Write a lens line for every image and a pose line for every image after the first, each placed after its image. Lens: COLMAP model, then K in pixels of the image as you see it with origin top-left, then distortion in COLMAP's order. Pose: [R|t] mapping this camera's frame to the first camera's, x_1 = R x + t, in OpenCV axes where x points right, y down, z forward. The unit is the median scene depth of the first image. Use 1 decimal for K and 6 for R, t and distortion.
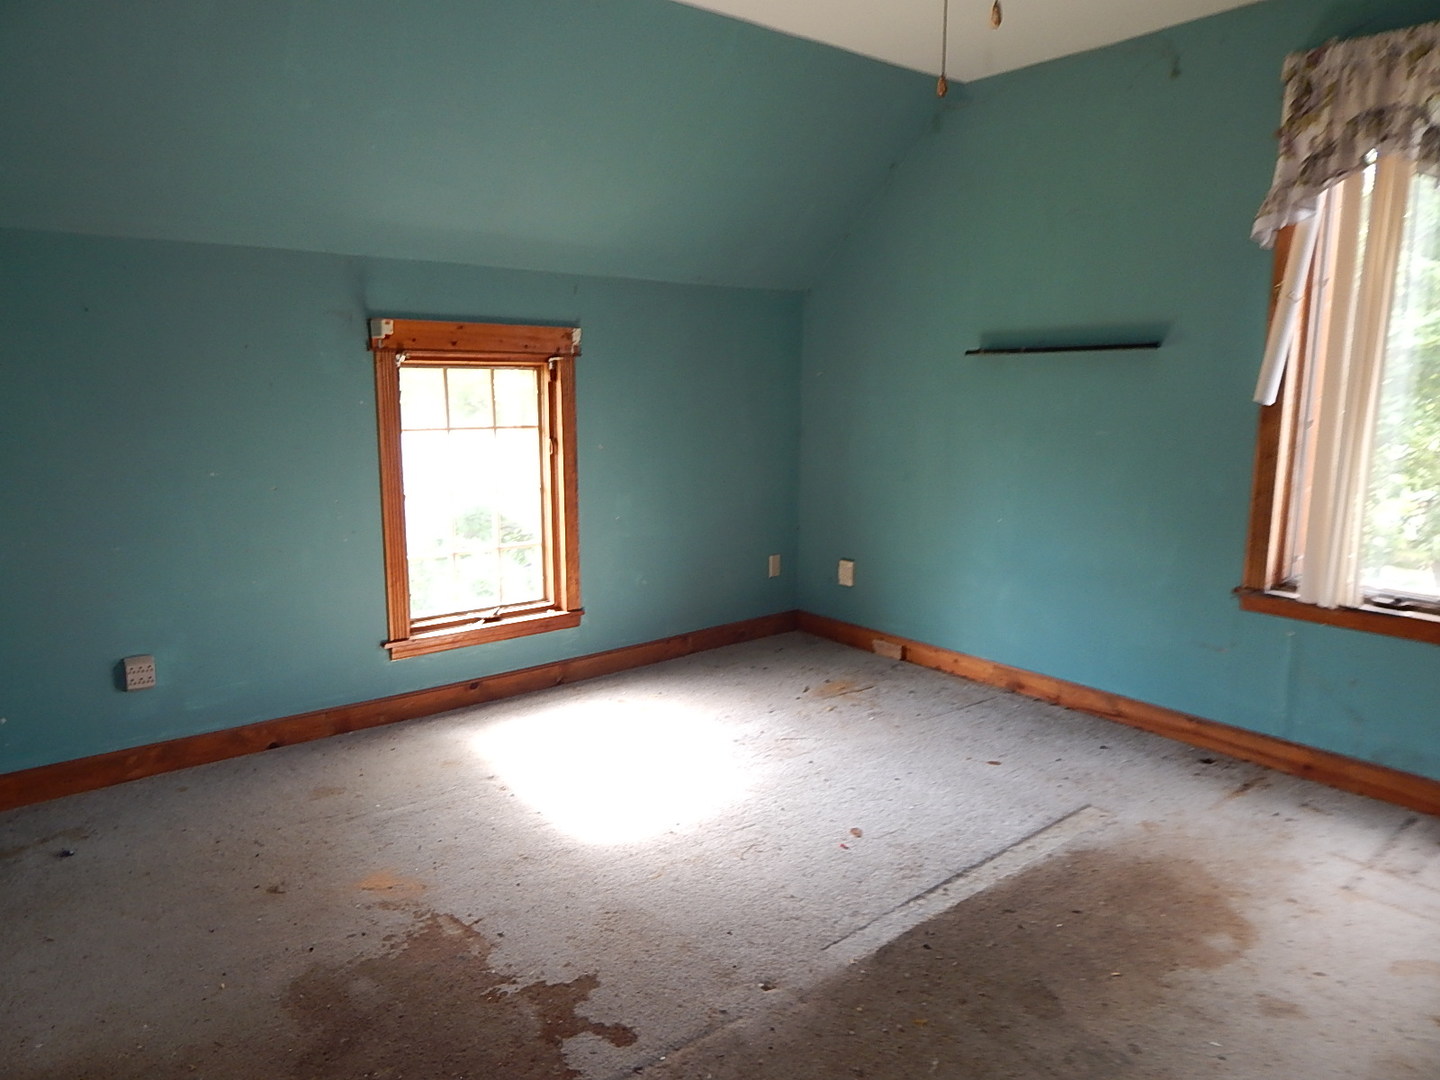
lens RADIAL K [[973.0, 0, 720.2], [0, 973.0, 538.1], [0, 0, 1]] dist [0.017865, -0.009728]
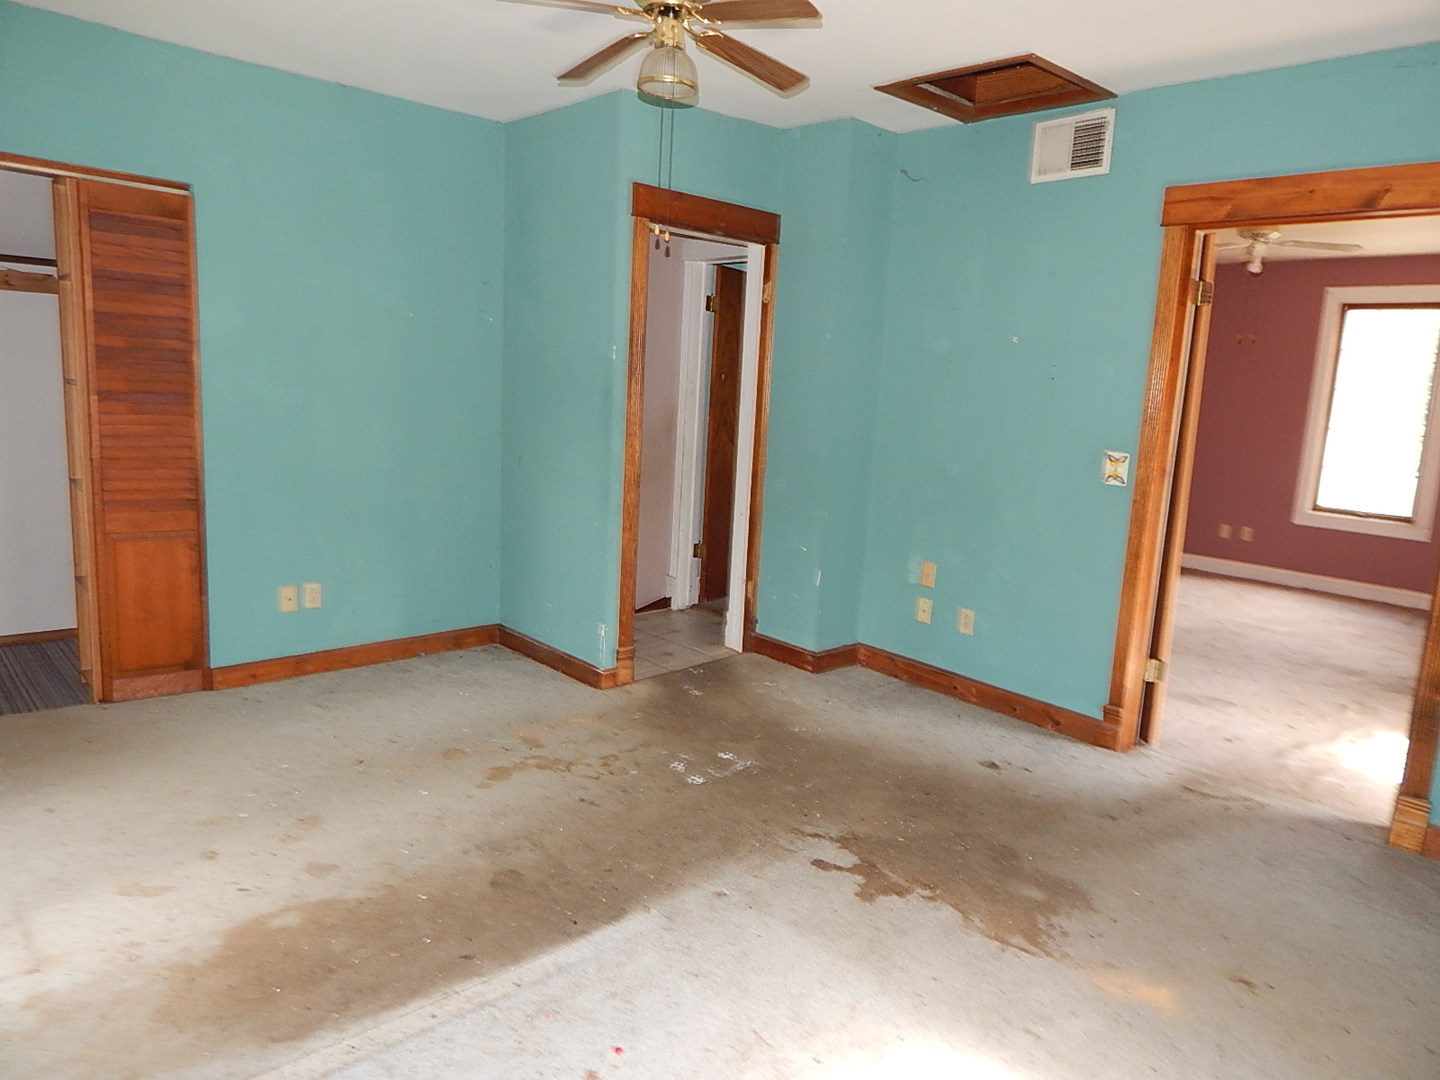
lens RADIAL K [[973.0, 0, 713.2], [0, 973.0, 538.2], [0, 0, 1]] dist [0.017865, -0.009728]
pose [[-0.996845, -0.053263, -0.058852, 0.151950], [-0.069637, 0.942672, 0.326373, -0.361391], [0.038094, 0.329442, -0.943407, 1.983422]]
